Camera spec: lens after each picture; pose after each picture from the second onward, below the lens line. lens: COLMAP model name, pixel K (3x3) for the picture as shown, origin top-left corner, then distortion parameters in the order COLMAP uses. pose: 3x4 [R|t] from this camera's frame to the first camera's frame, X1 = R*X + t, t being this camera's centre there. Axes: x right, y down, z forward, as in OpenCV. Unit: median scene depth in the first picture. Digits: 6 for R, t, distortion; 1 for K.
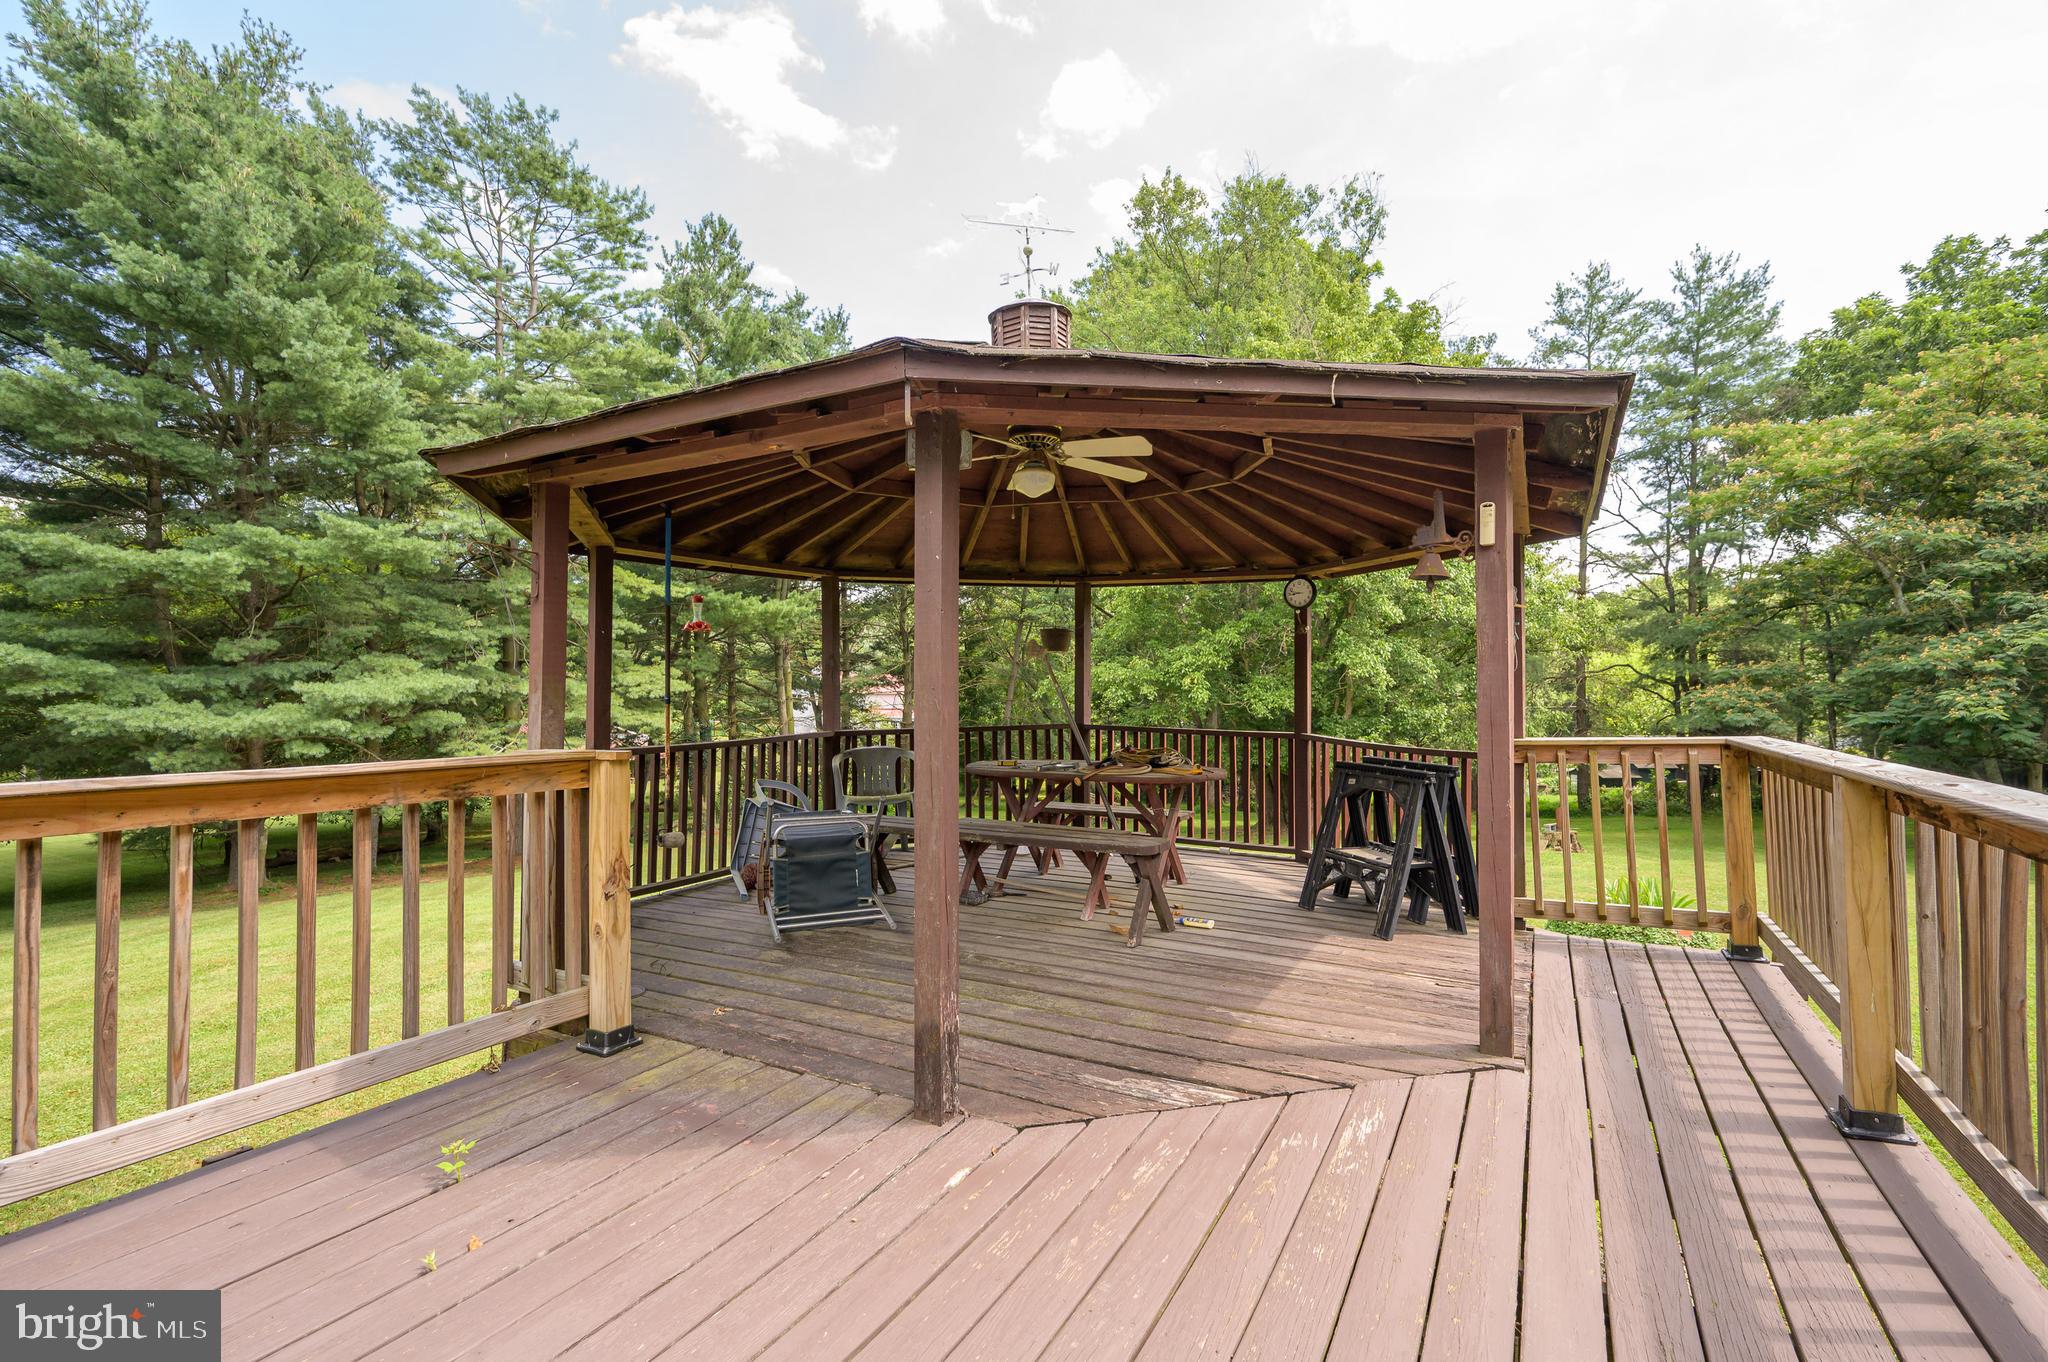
lens RADIAL K [[945.7, 0, 1023.3], [0, 945.7, 687.8], [0, 0, 1]] dist [-0.001486, 0.000268]
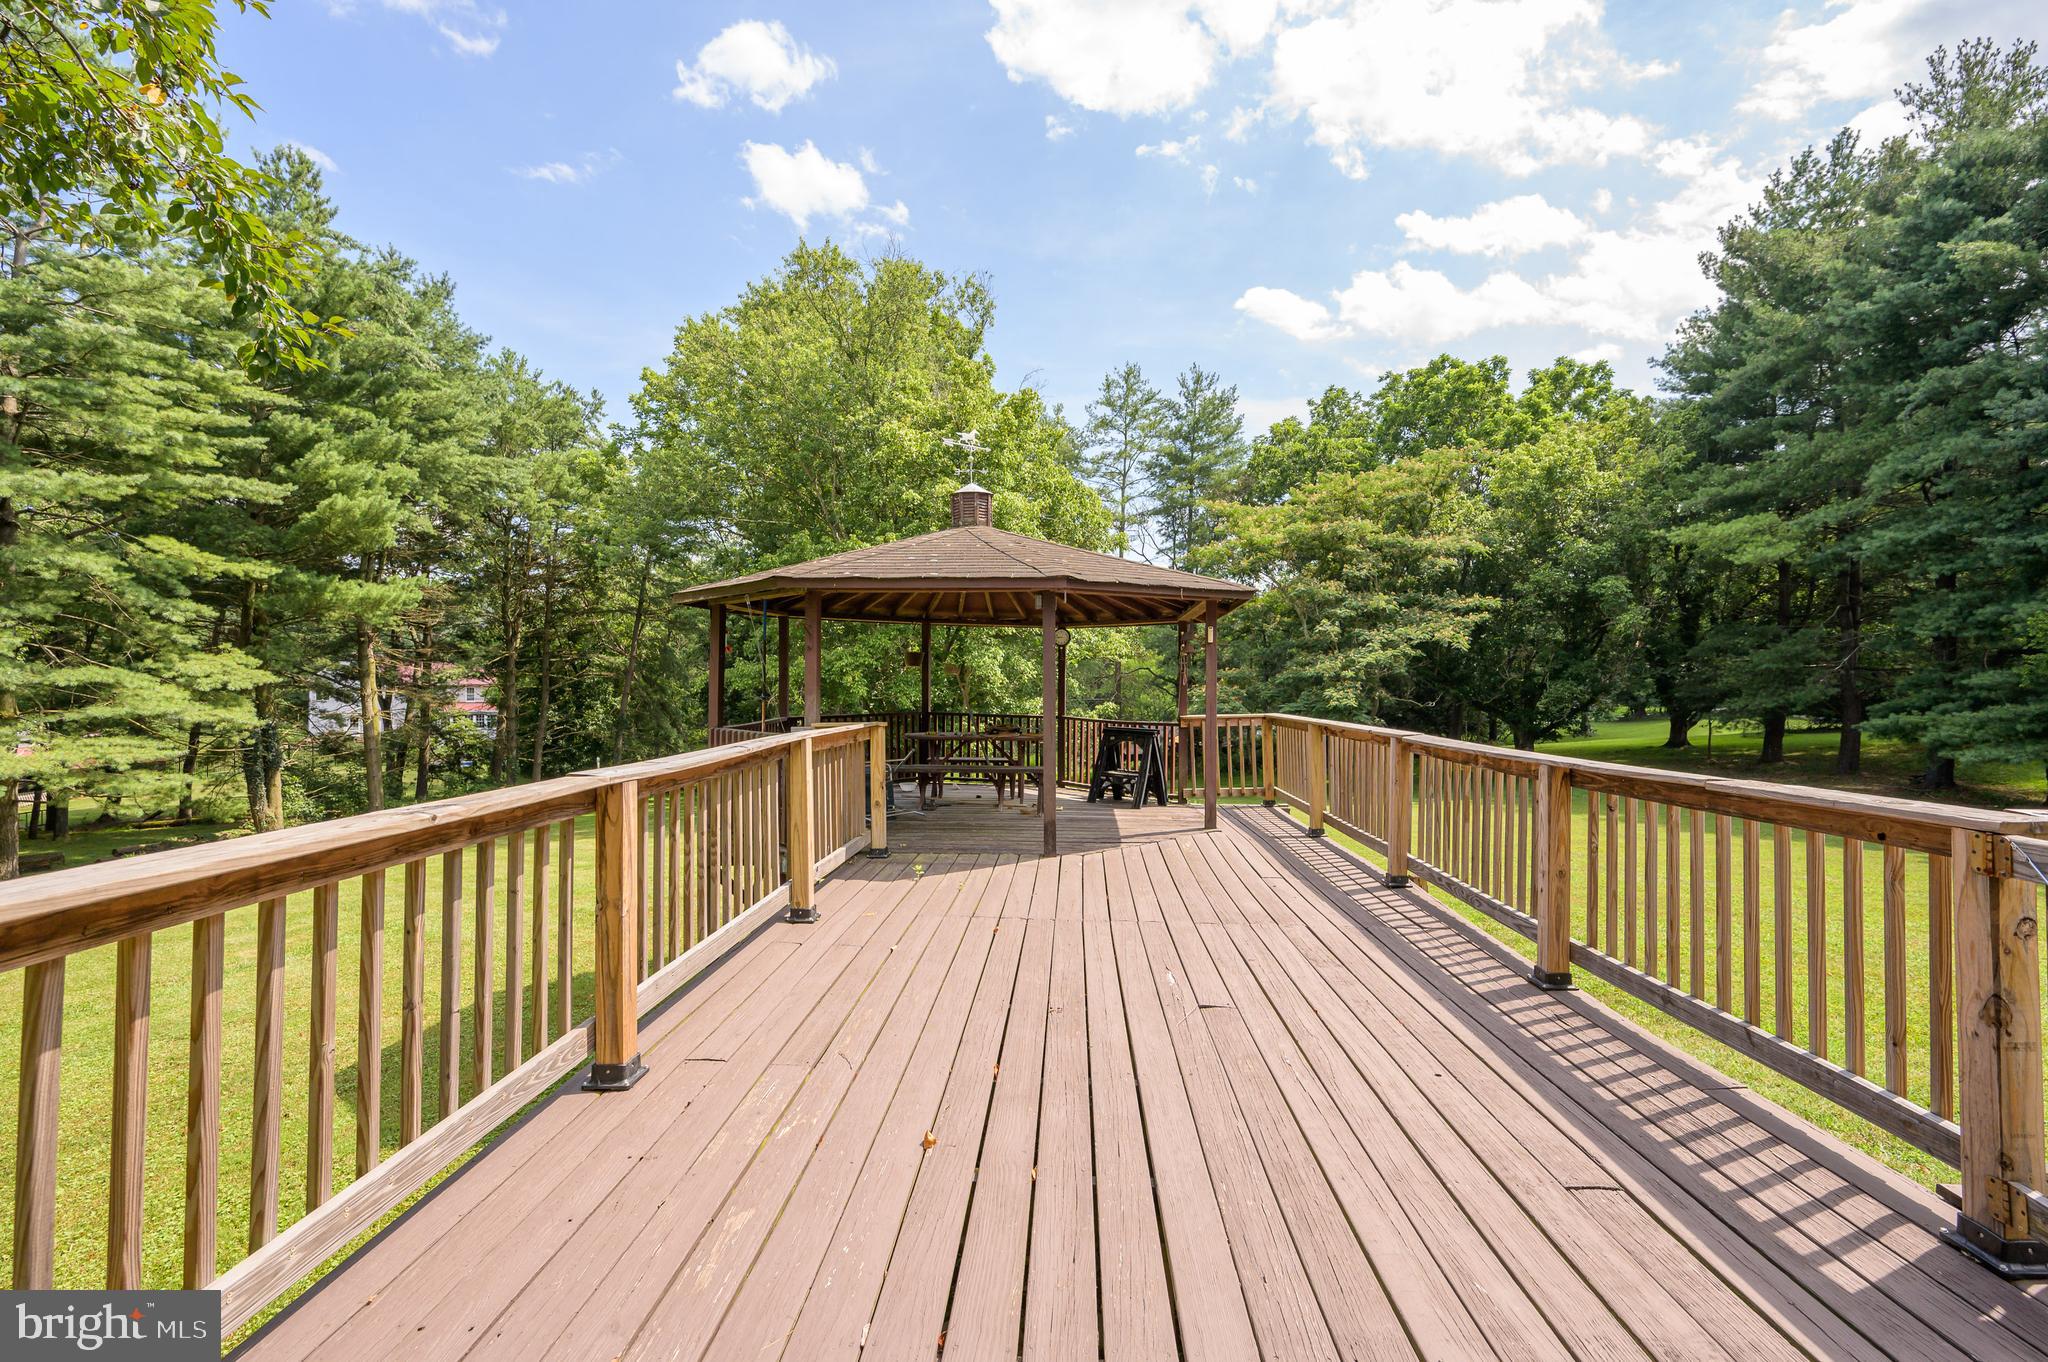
lens RADIAL K [[902.1, 0, 1027.1], [0, 902.1, 690.8], [0, 0, 1]] dist [-0.002124, -0.000413]
pose [[0.898591, 0.003782, 0.438772, -0.084117], [-0.008871, 0.999915, 0.009551, -0.002895], [-0.438698, -0.012475, 0.898548, -0.083074]]
